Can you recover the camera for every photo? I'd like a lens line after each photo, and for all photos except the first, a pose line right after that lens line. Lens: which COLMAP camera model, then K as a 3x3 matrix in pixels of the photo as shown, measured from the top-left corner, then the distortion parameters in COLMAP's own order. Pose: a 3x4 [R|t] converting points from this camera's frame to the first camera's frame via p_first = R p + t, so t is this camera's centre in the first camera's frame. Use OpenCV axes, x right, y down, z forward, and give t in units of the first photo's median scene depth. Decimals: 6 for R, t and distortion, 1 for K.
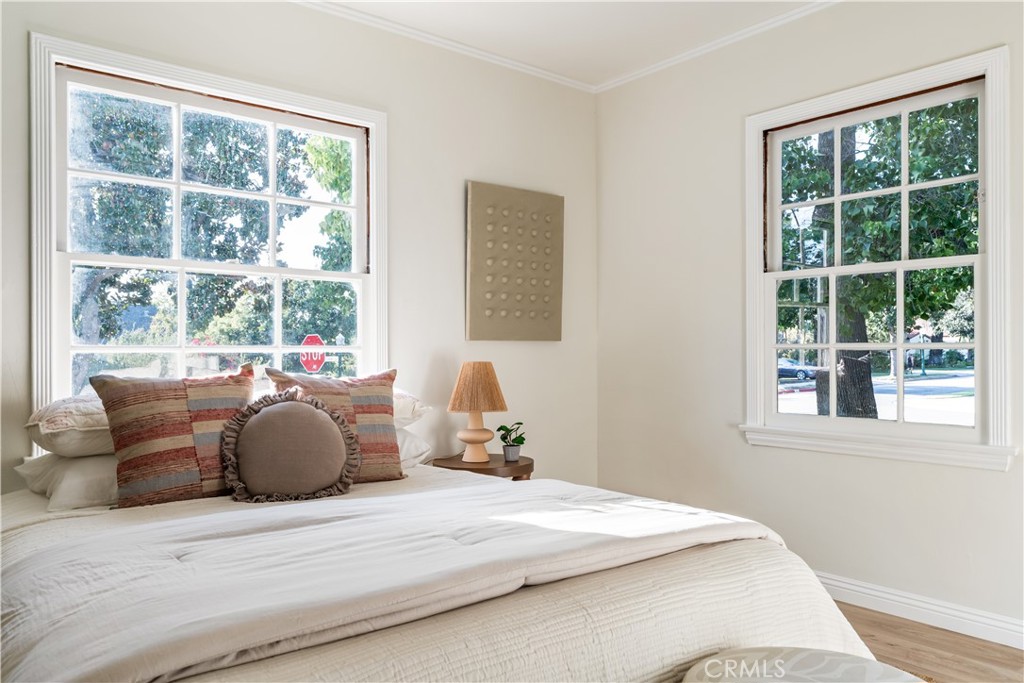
lens RADIAL K [[737.9, 0, 512.0], [0, 737.9, 341.5], [0, 0, 1]] dist [0.000521, -0.000021]
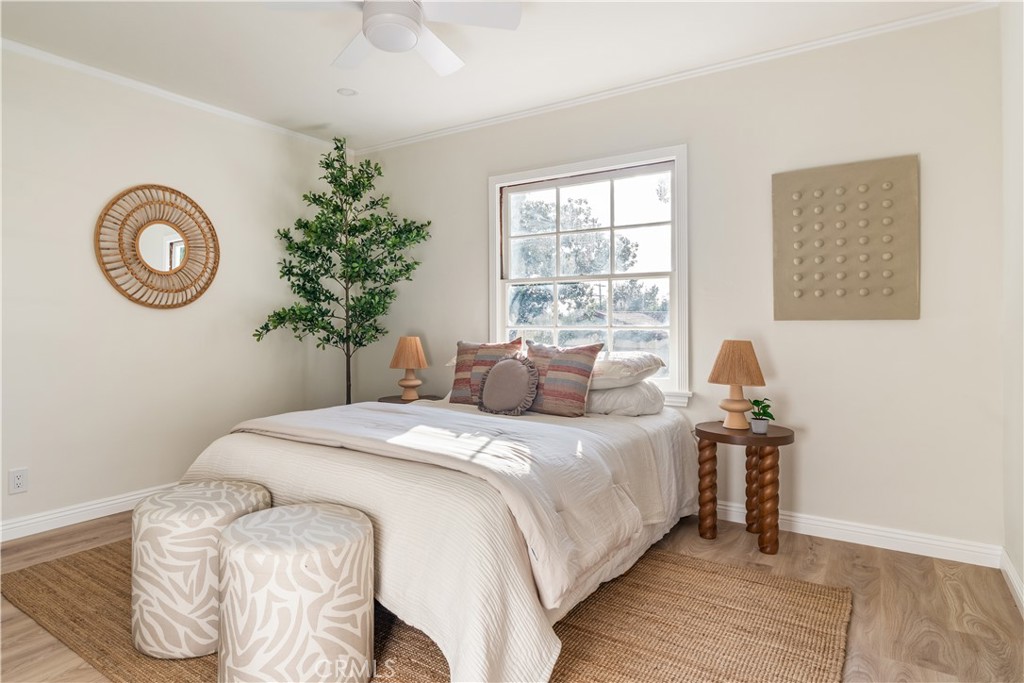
lens RADIAL K [[588.3, 0, 512.0], [0, 588.3, 341.5], [0, 0, 1]] dist [-0.001757, -0.000306]
pose [[0.297289, 0.028009, -0.954377, 0.730739], [0.014091, 0.999332, 0.033717, -0.006373], [0.954683, -0.023472, 0.296696, 0.410446]]
